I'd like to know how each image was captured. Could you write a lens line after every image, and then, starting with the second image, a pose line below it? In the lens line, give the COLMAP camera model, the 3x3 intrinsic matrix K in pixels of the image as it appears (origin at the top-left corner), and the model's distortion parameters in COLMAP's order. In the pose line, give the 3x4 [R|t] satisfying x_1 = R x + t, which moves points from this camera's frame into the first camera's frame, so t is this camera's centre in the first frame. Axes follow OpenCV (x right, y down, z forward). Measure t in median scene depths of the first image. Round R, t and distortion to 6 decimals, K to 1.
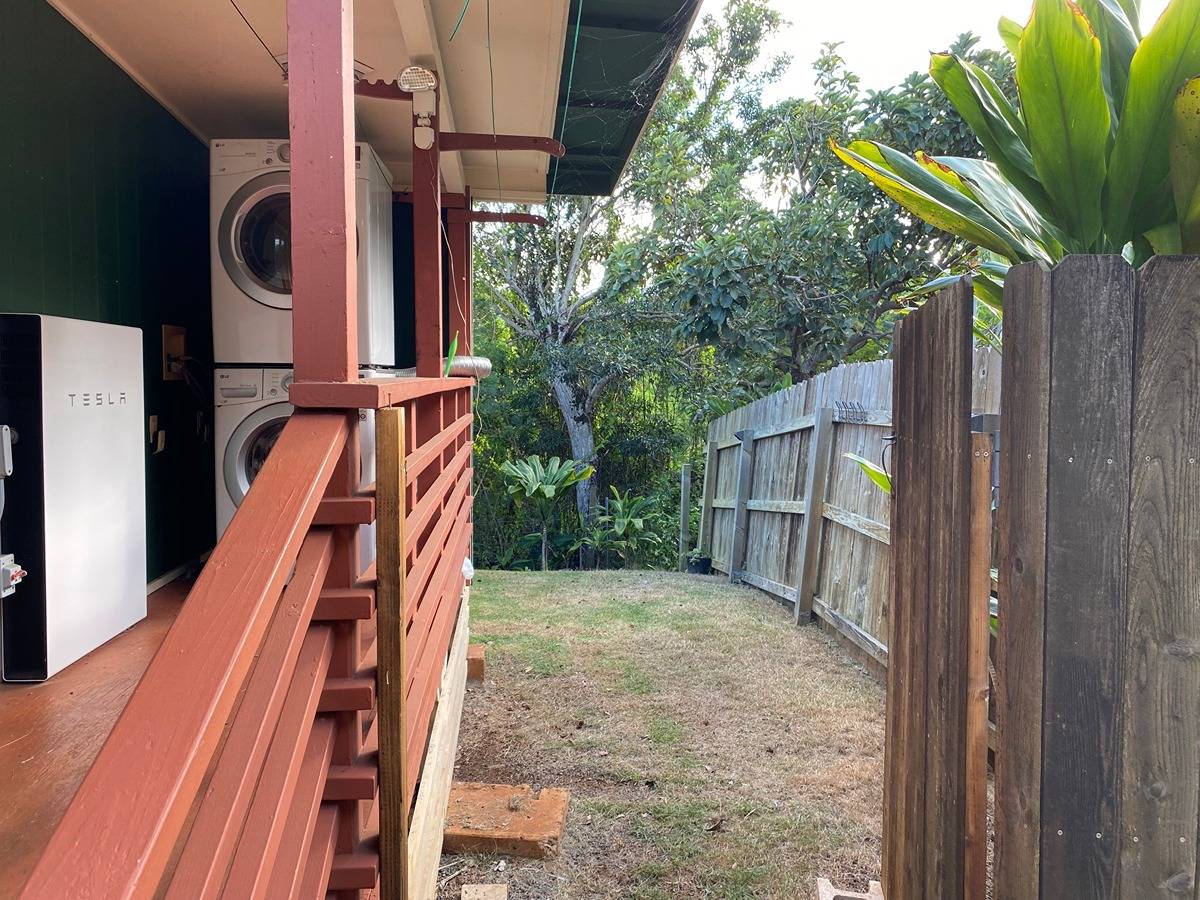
lens RADIAL K [[942.8, 0, 600.0], [0, 942.8, 450.0], [0, 0, 1]] dist [0.037467, -0.064017]
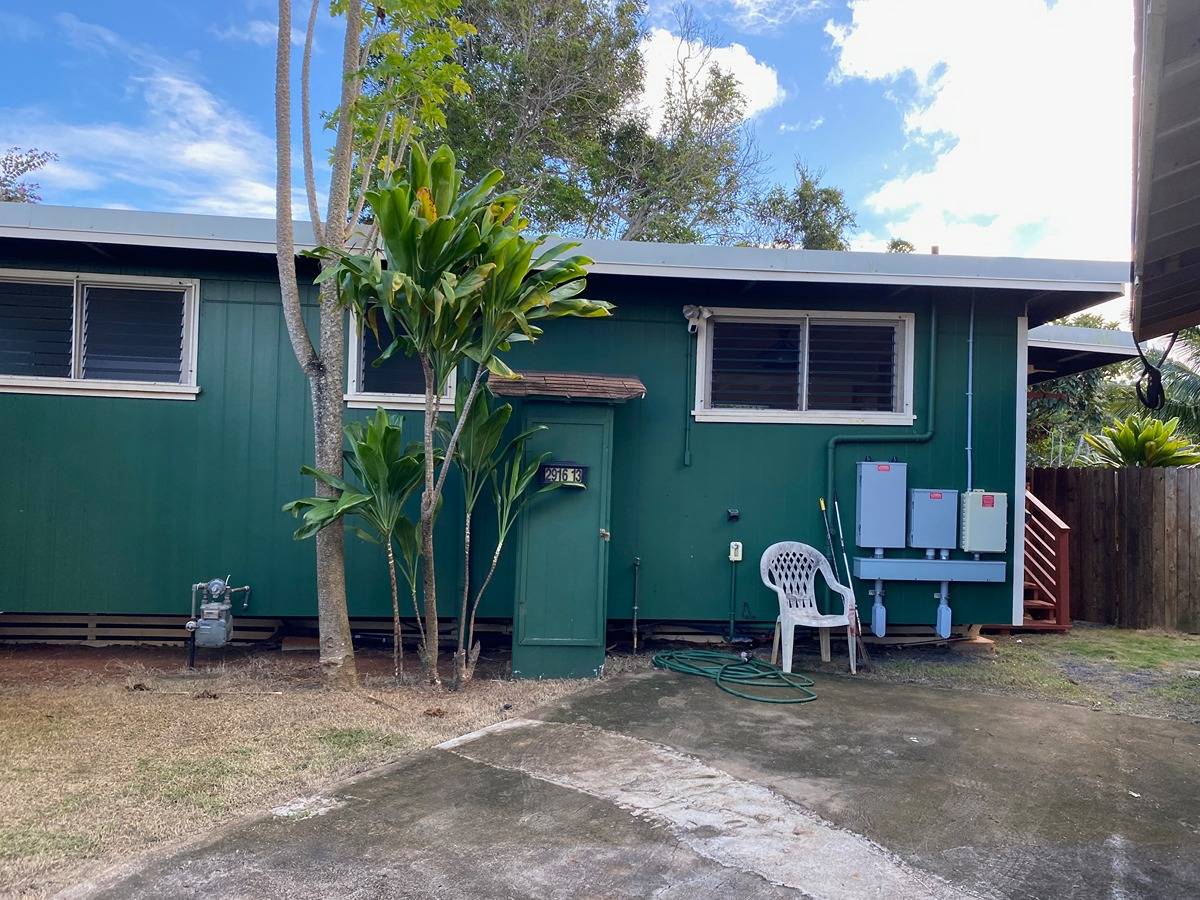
lens RADIAL K [[942.8, 0, 600.0], [0, 942.8, 450.0], [0, 0, 1]] dist [0.037467, -0.064017]
pose [[0.999648, 0.023511, 0.012295, -3.184347], [-0.022345, 0.995902, -0.087640, 0.332616], [-0.014306, 0.087335, 0.996076, -5.379802]]
